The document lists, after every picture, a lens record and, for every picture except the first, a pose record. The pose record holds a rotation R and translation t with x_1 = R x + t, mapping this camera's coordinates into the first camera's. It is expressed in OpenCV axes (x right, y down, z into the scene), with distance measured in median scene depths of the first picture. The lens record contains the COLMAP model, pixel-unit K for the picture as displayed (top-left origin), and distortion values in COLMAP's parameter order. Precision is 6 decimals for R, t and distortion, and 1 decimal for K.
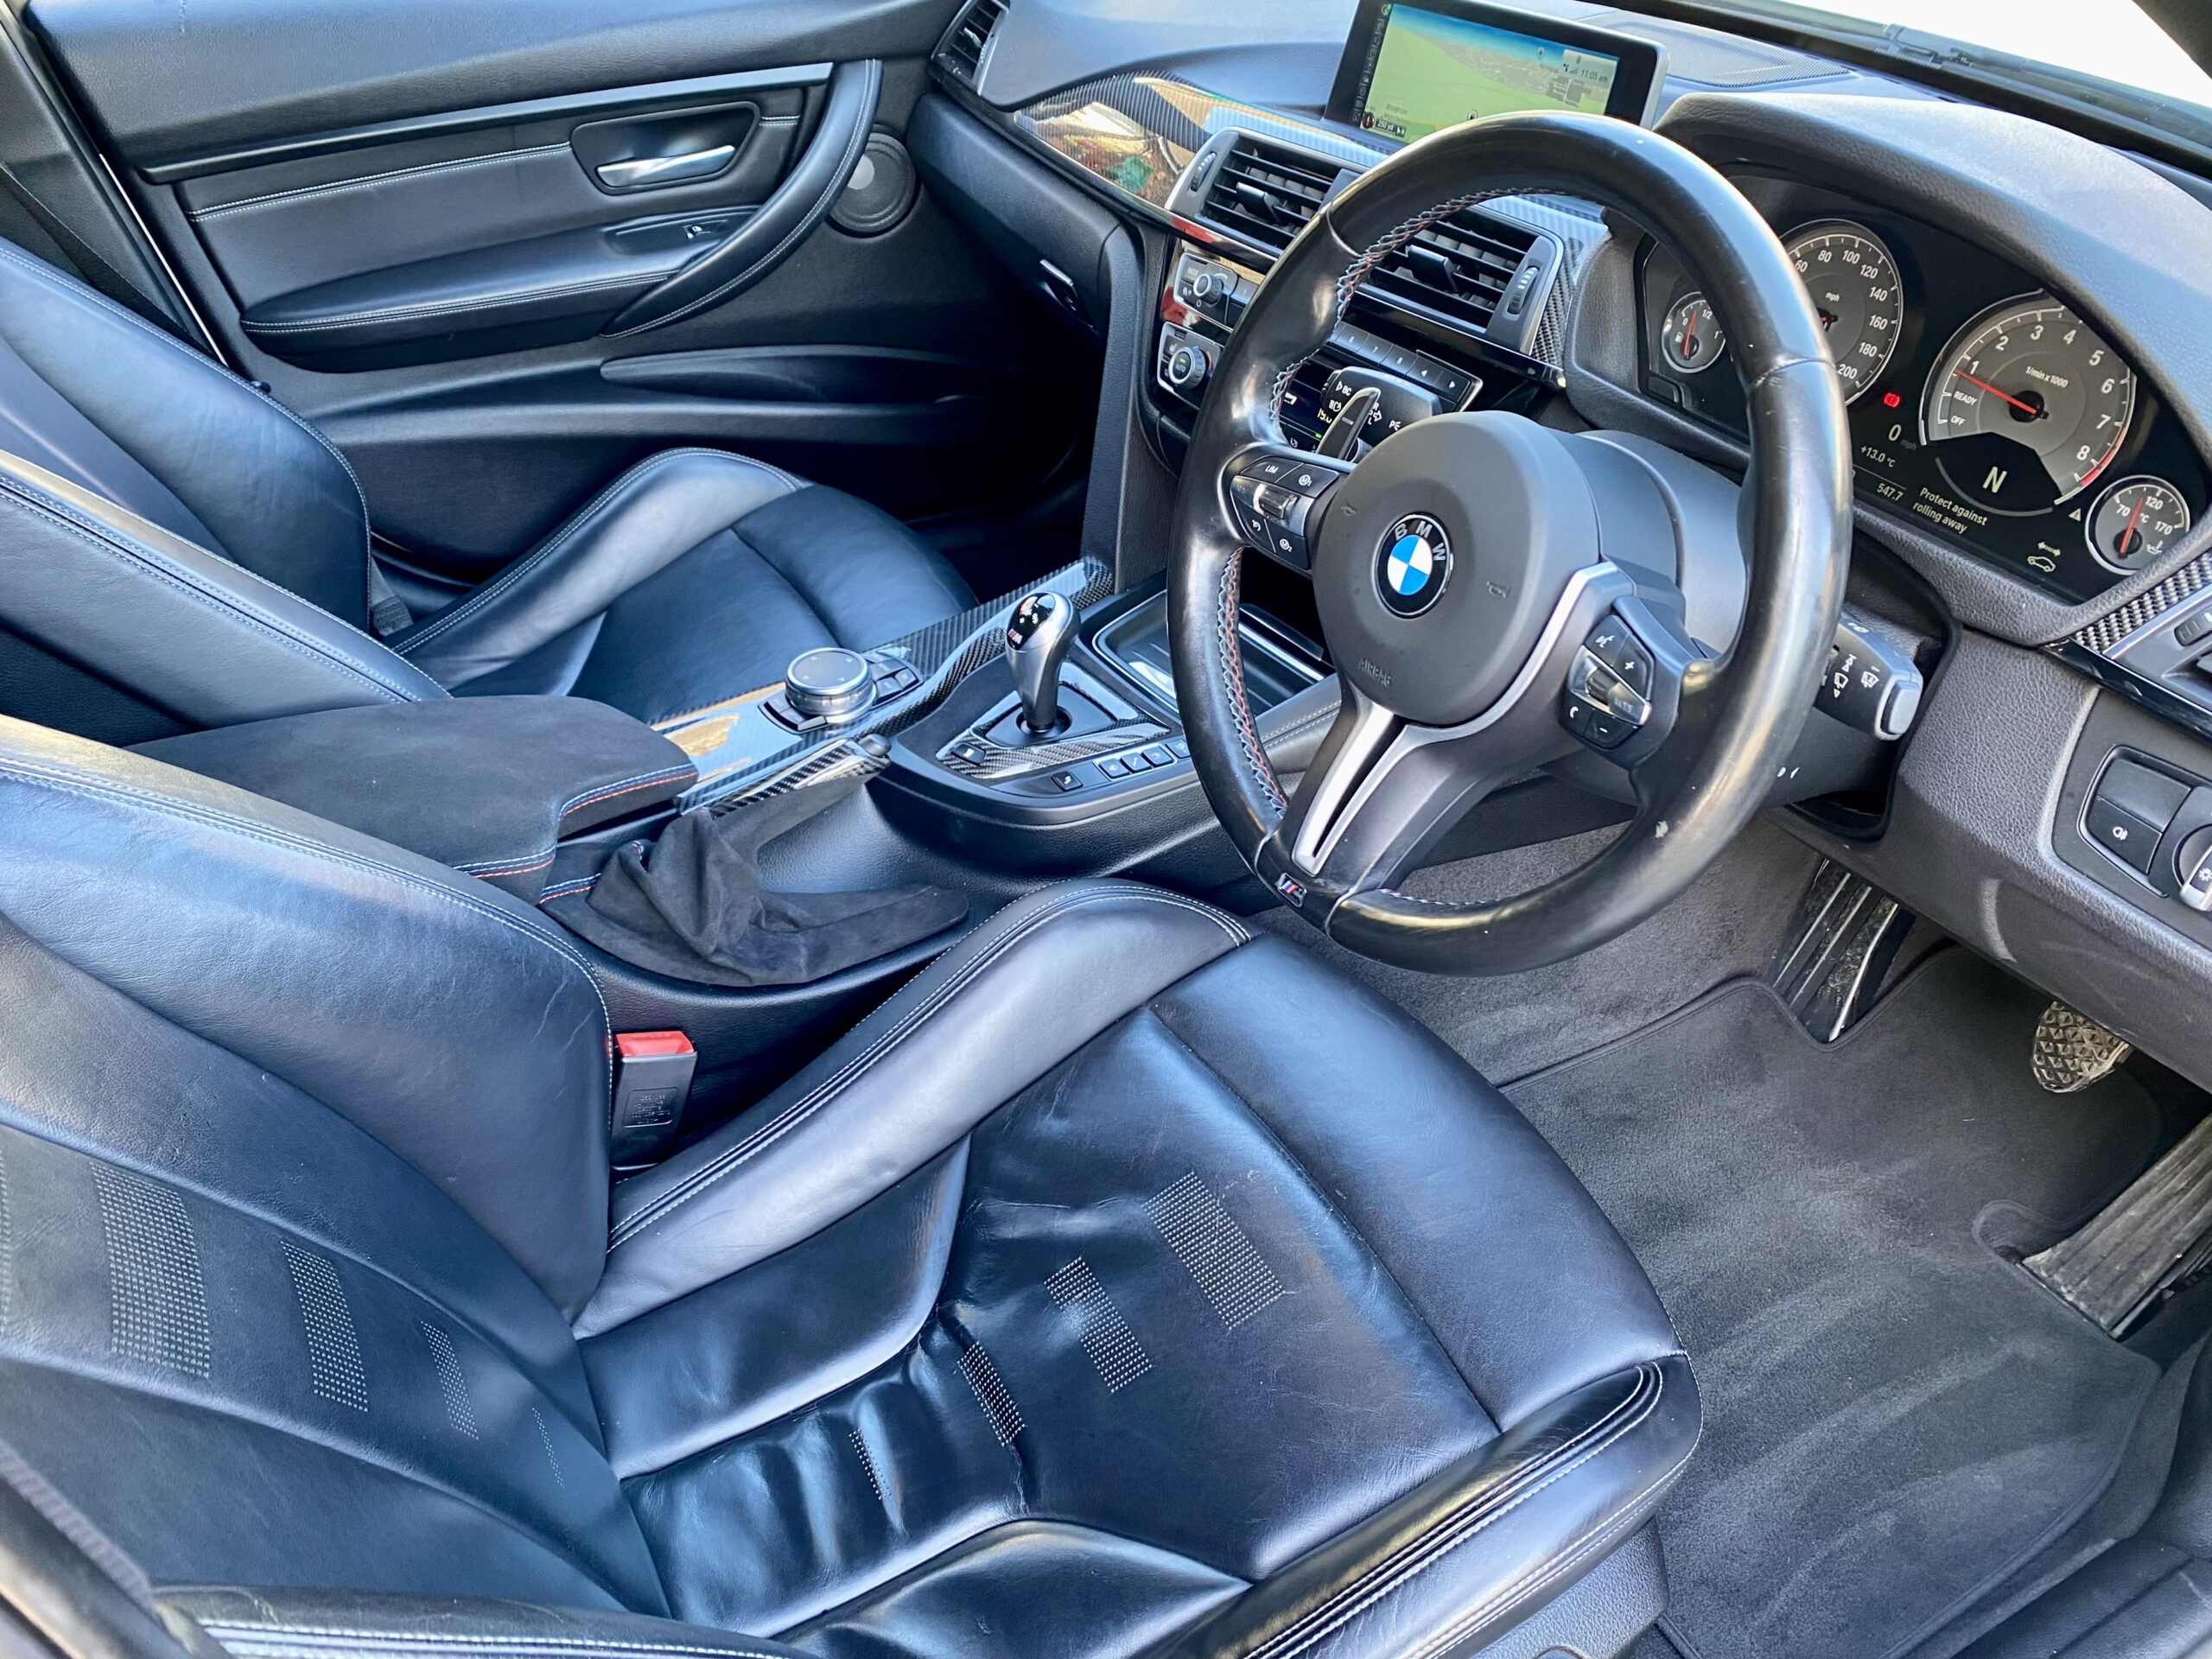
lens RADIAL K [[1667.7, 0, 1089.3], [0, 1667.7, 834.1], [0, 0, 1]] dist [0.030674, -0.029846]
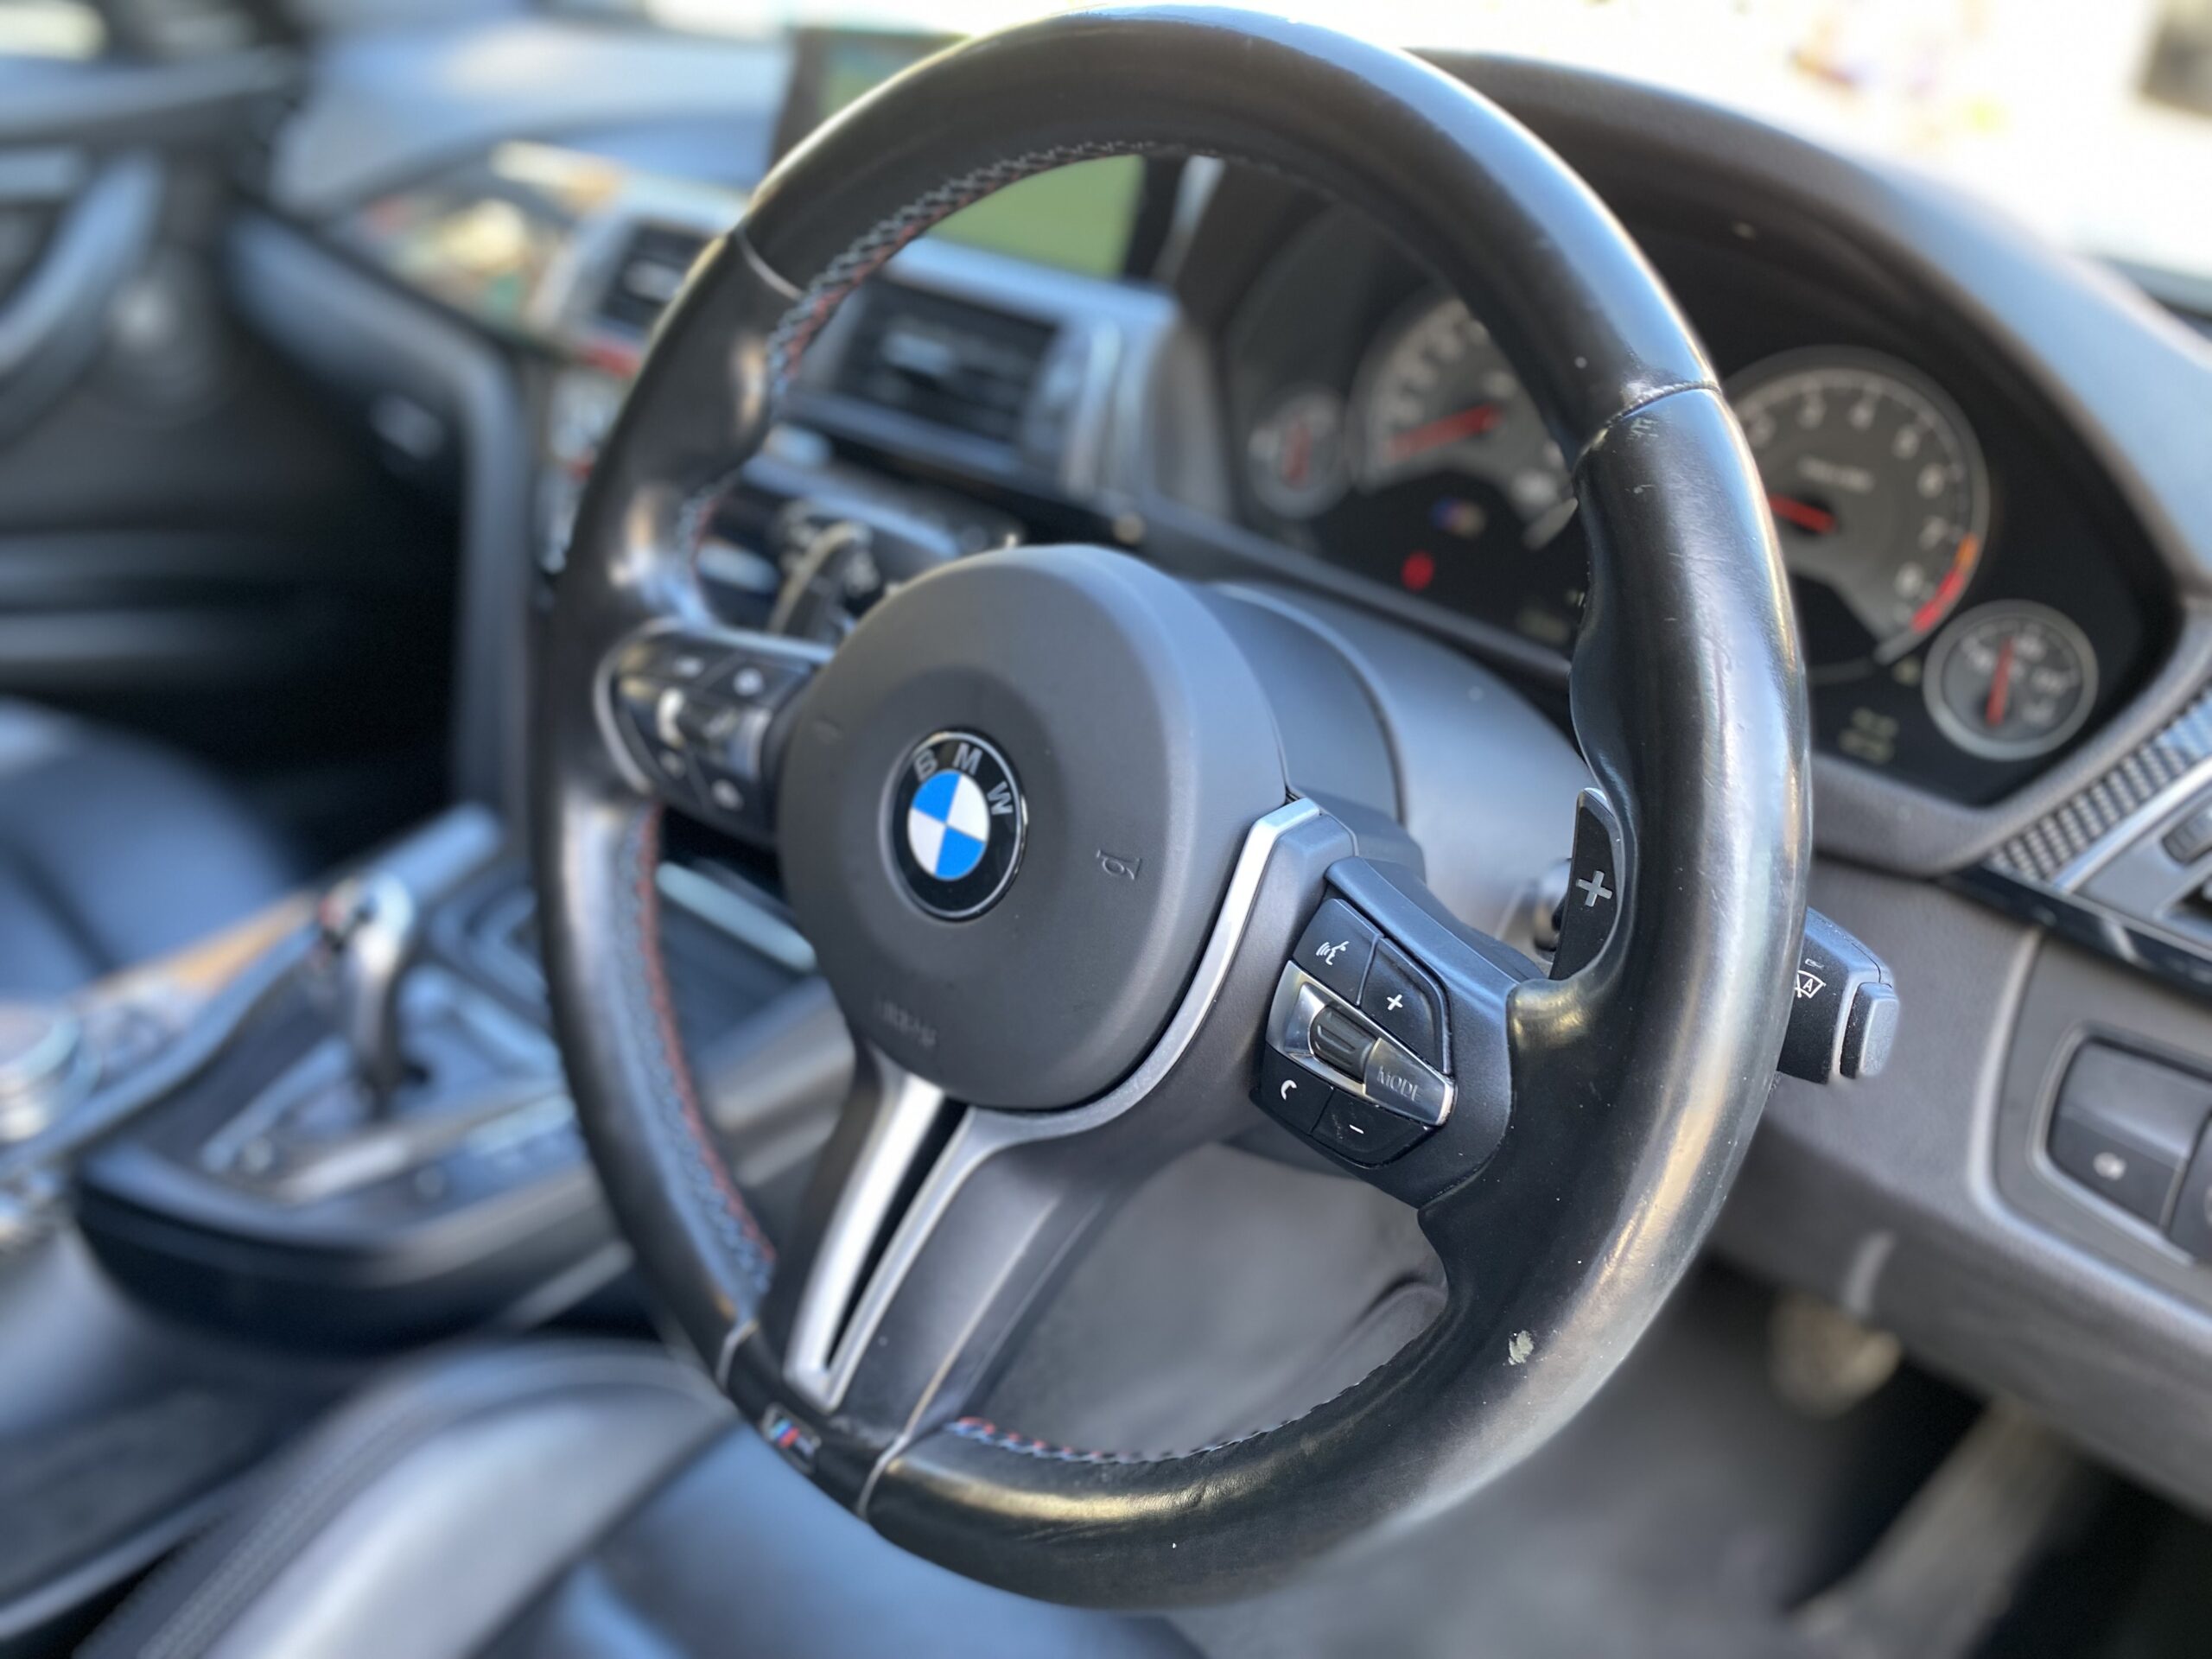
lens RADIAL K [[1667.7, 0, 1089.3], [0, 1667.7, 834.1], [0, 0, 1]] dist [0.030674, -0.029846]
pose [[0.958068, -0.080870, 0.274894, 0.079530], [0.112722, 0.988367, -0.102098, -0.089673], [-0.263439, 0.128803, 0.956038, 0.432349]]
